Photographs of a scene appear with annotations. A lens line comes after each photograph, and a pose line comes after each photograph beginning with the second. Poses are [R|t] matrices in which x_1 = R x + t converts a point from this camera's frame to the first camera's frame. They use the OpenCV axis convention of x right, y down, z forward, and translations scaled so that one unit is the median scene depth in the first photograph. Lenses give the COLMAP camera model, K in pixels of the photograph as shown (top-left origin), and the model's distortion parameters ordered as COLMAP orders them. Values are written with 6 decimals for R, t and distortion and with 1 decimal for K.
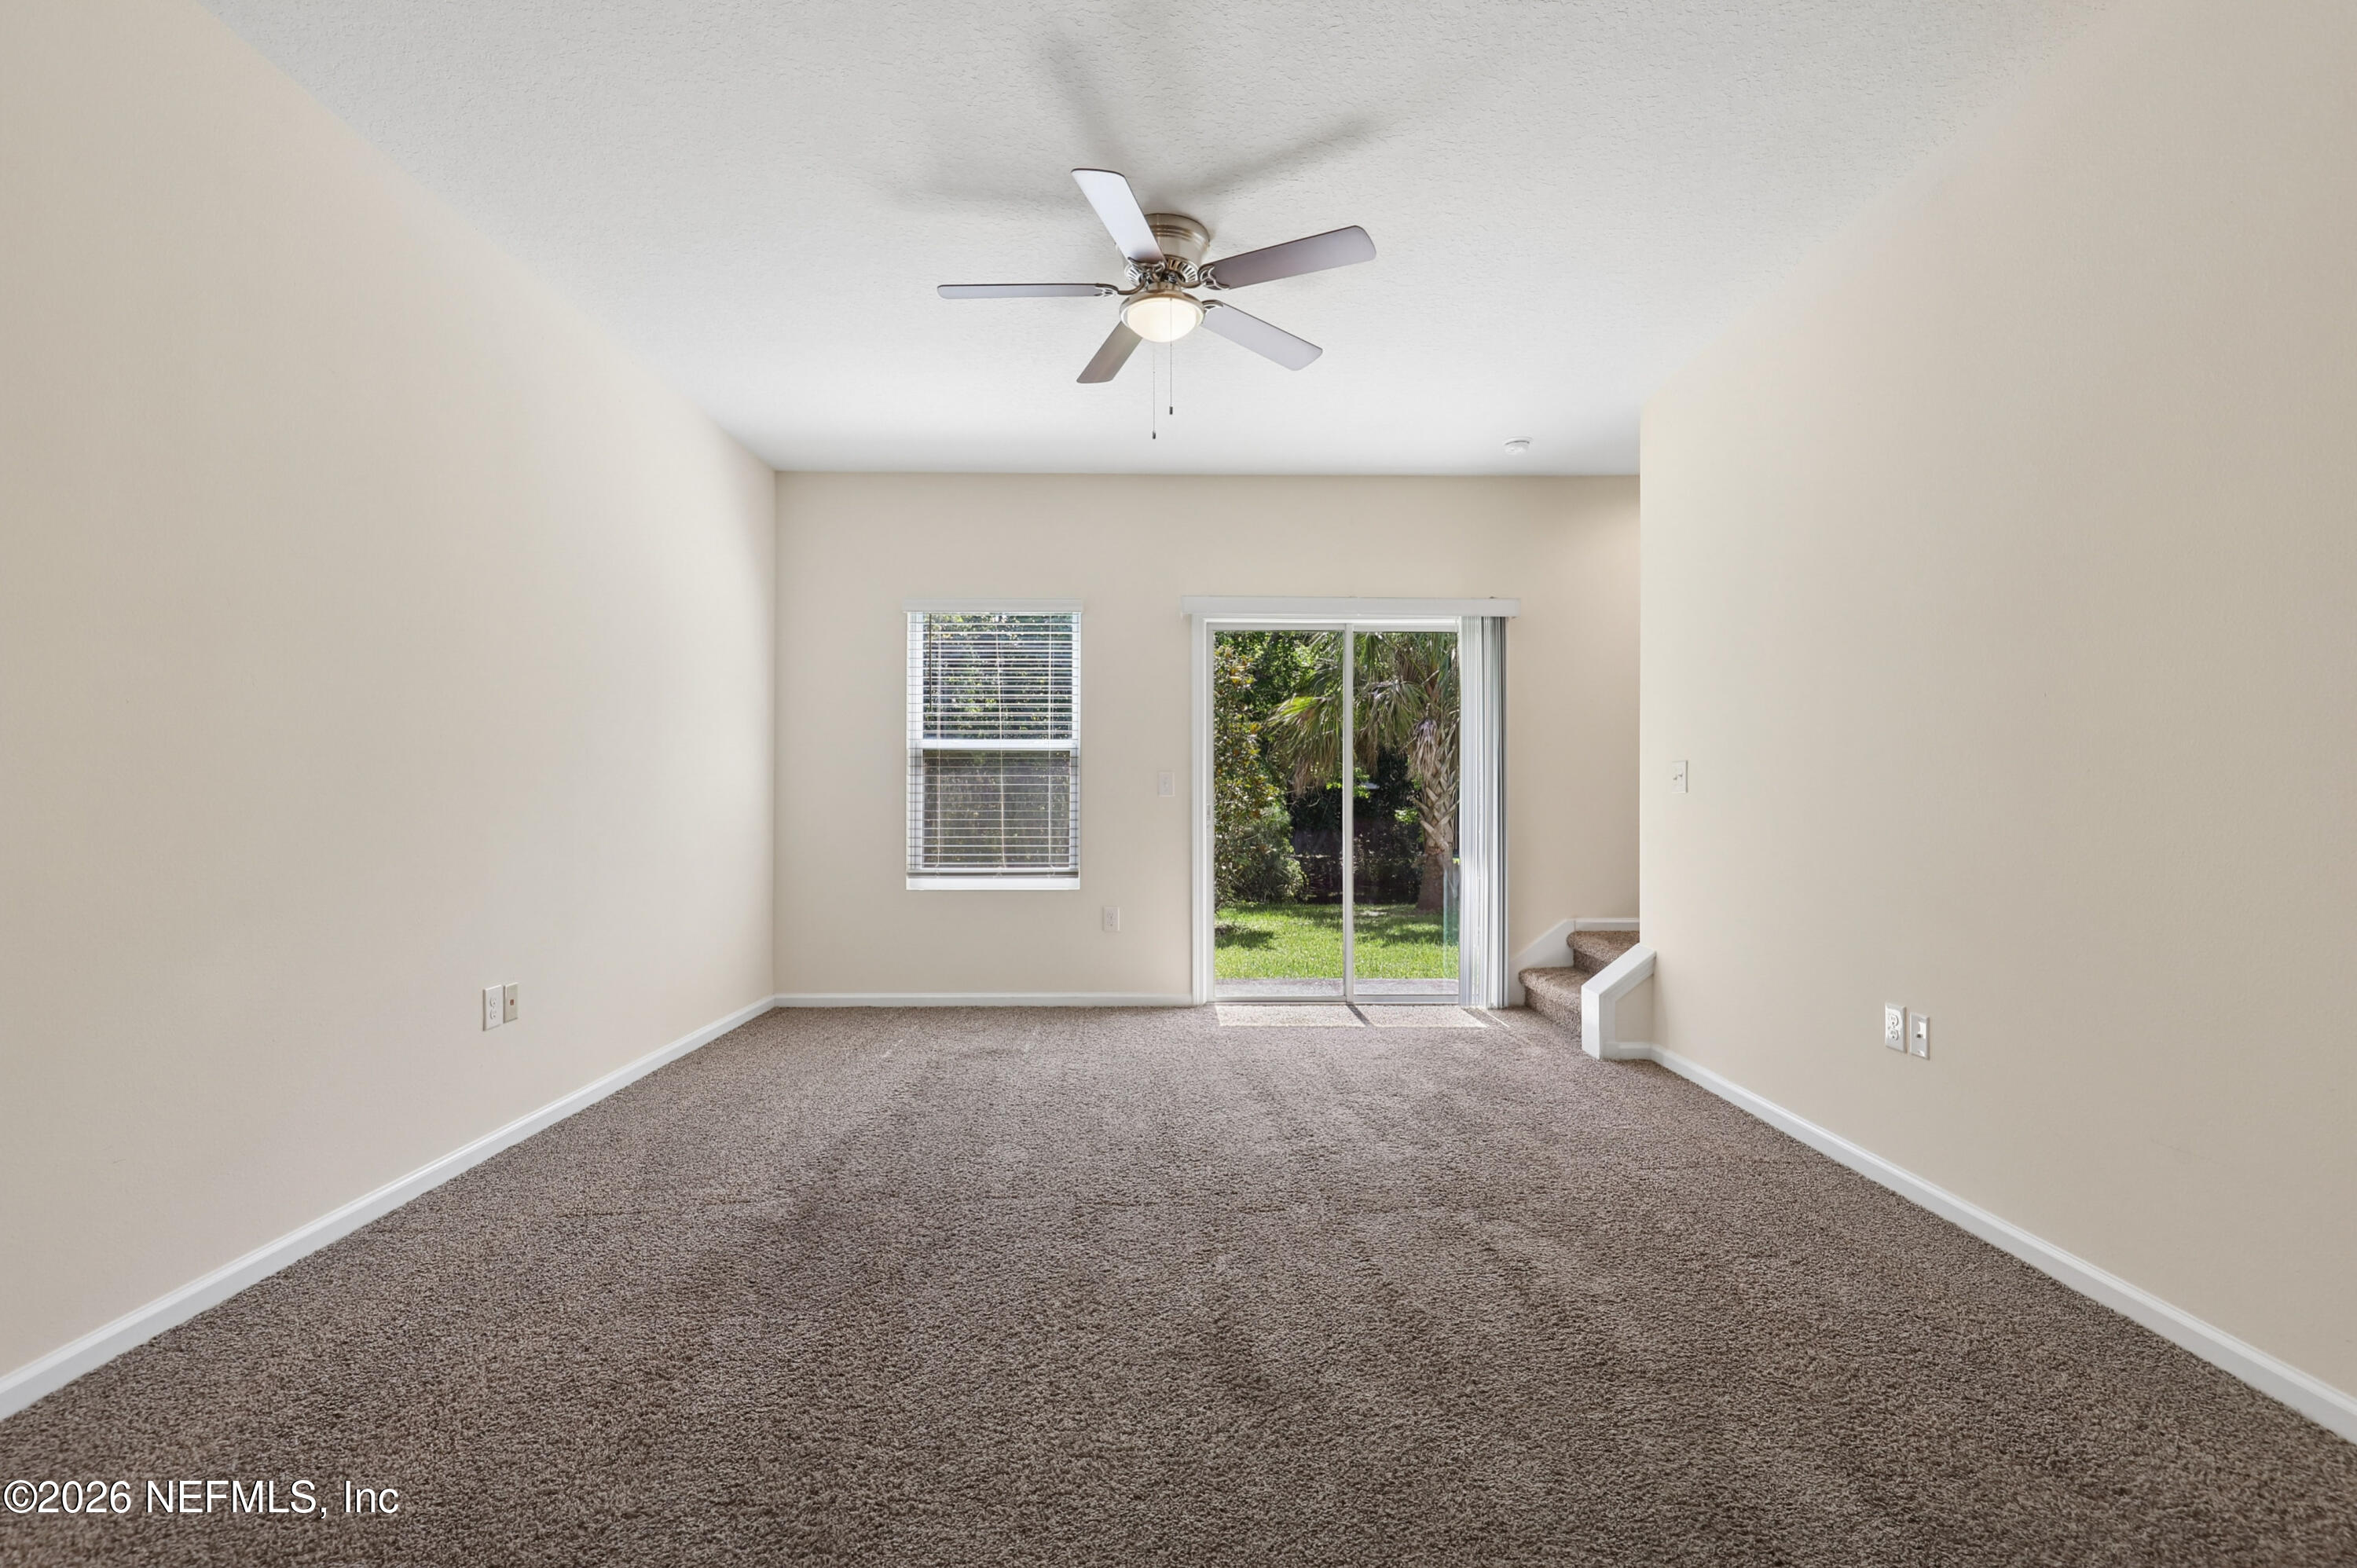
lens RADIAL K [[1068.4, 0, 1171.5], [0, 1068.4, 803.6], [0, 0, 1]] dist [0.003014, -0.000990]
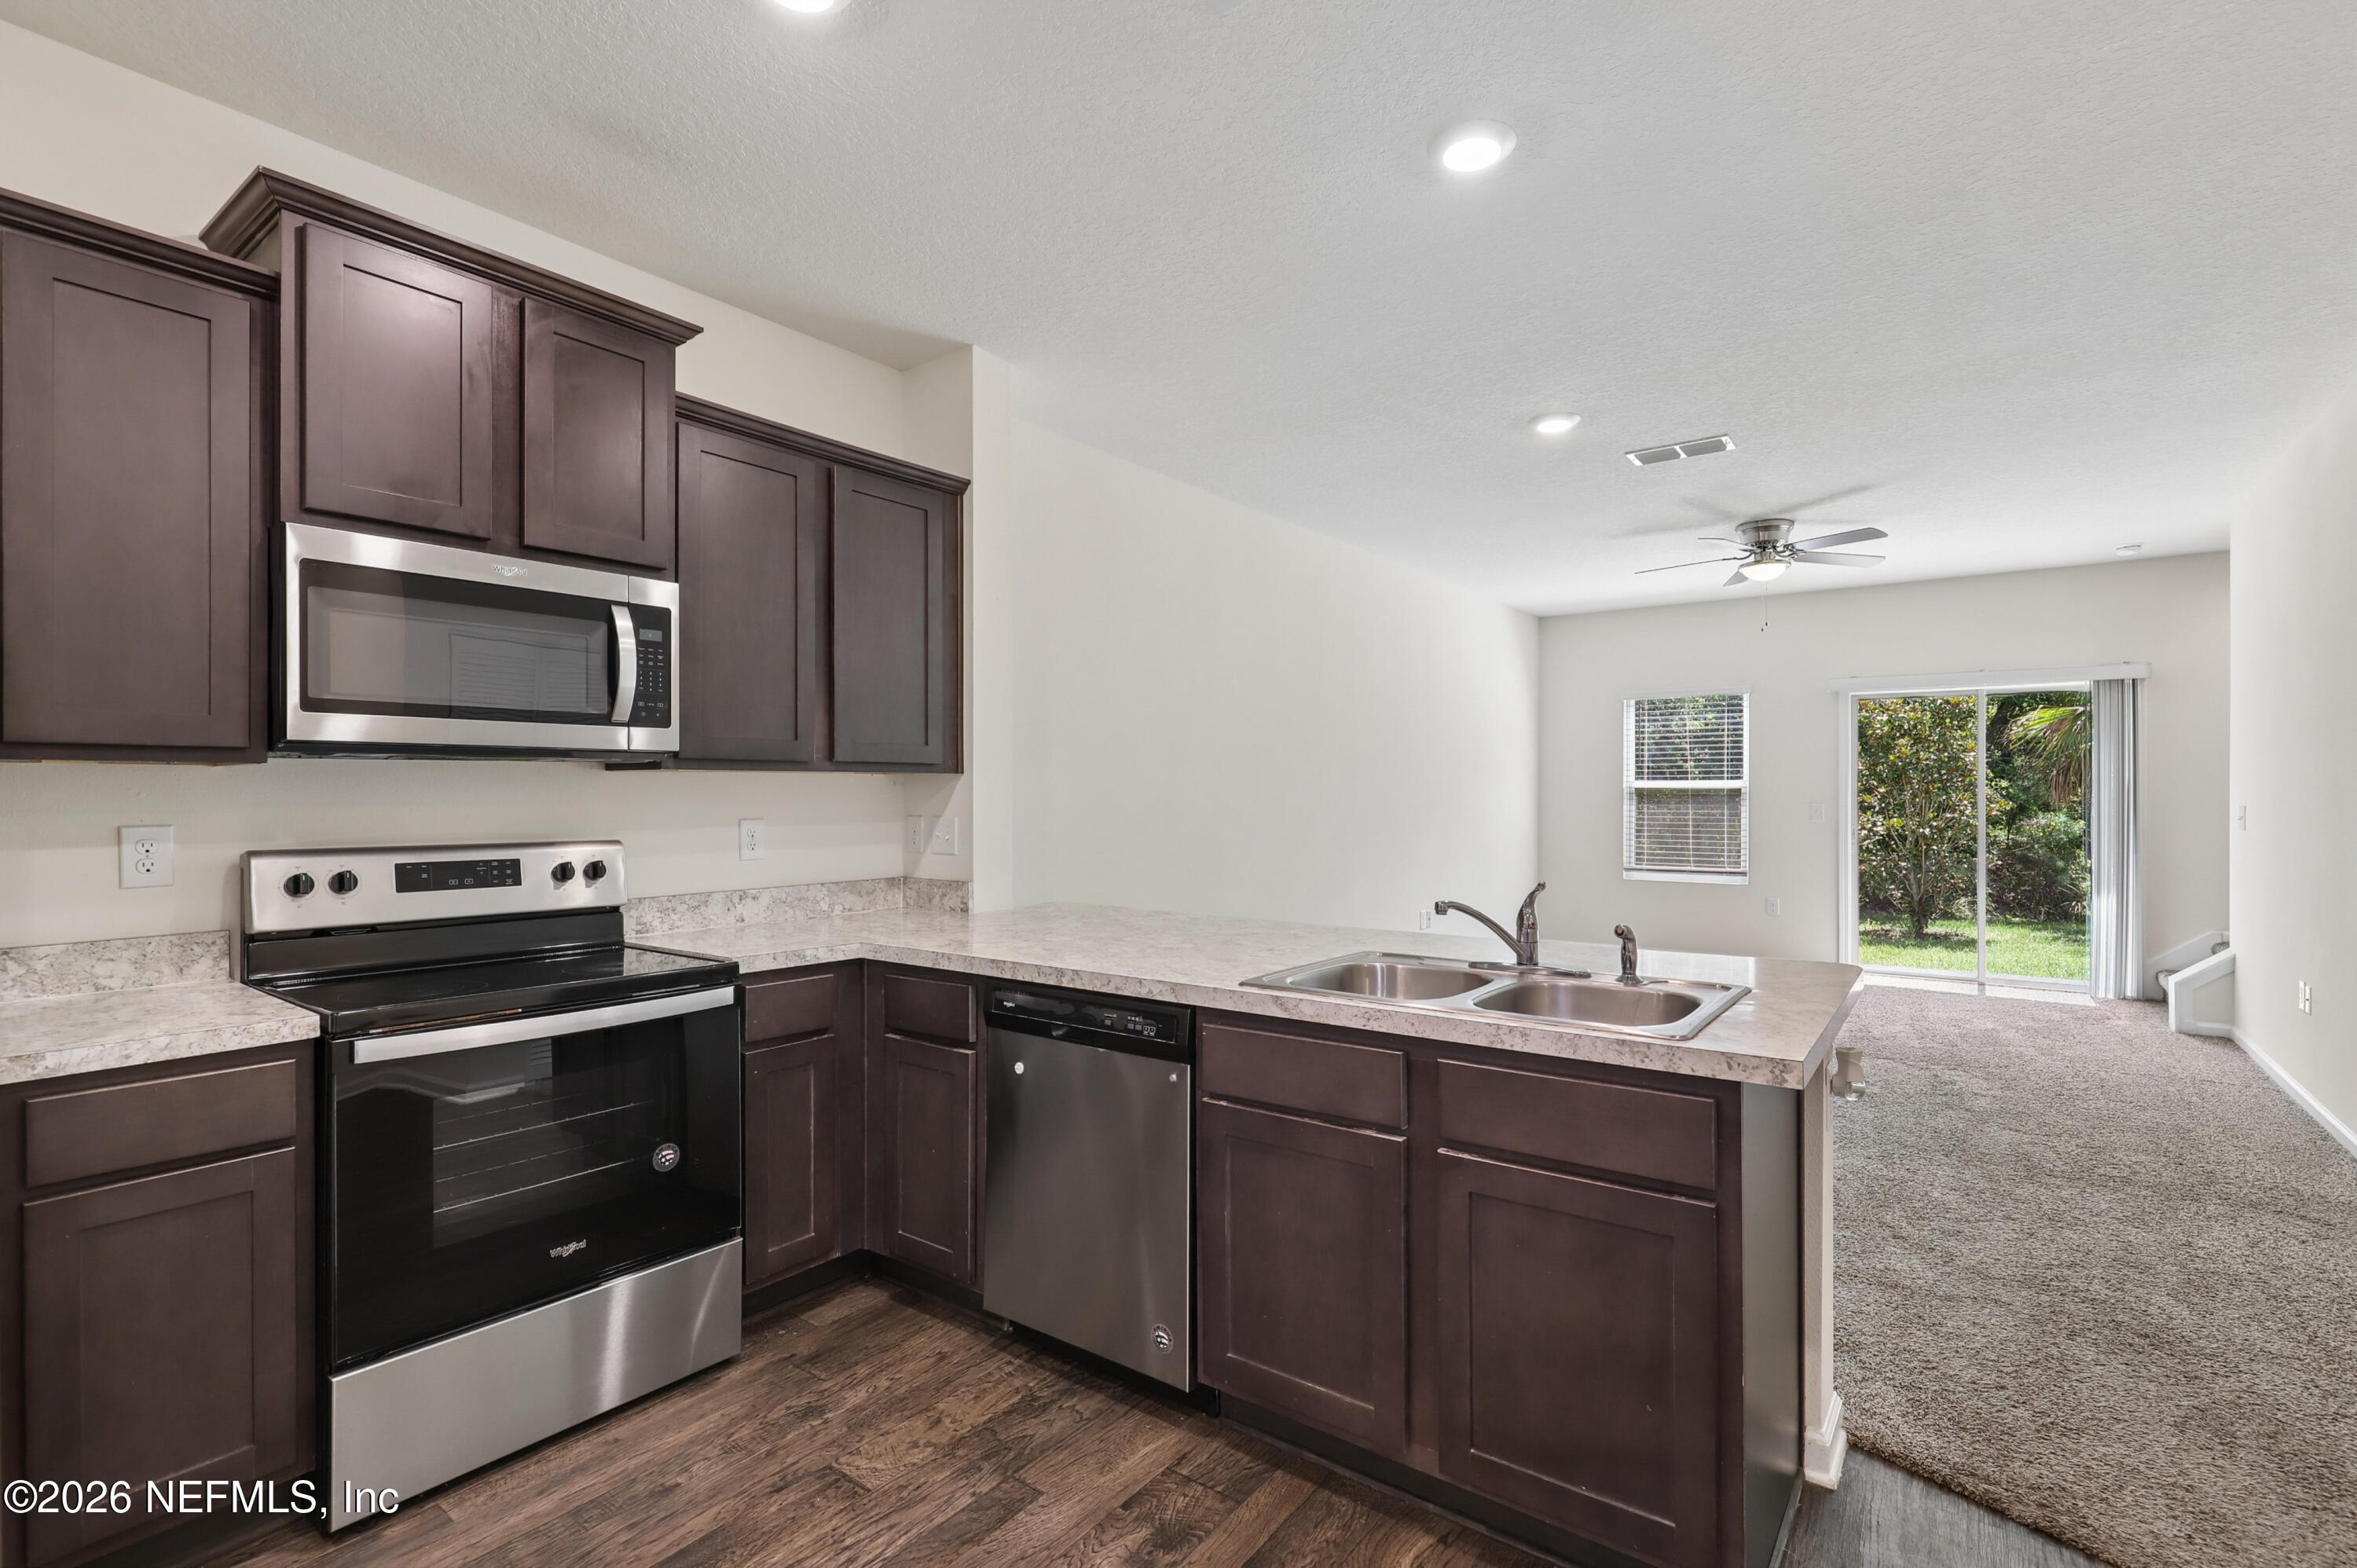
lens RADIAL K [[1068.4, 0, 1183.0], [0, 1068.4, 798.2], [0, 0, 1]] dist [0.003014, -0.000990]
pose [[0.798601, 0.001040, -0.601860, 0.174876], [-0.001097, 0.999999, 0.000272, -0.036362], [0.601860, 0.000443, 0.798601, -0.621484]]
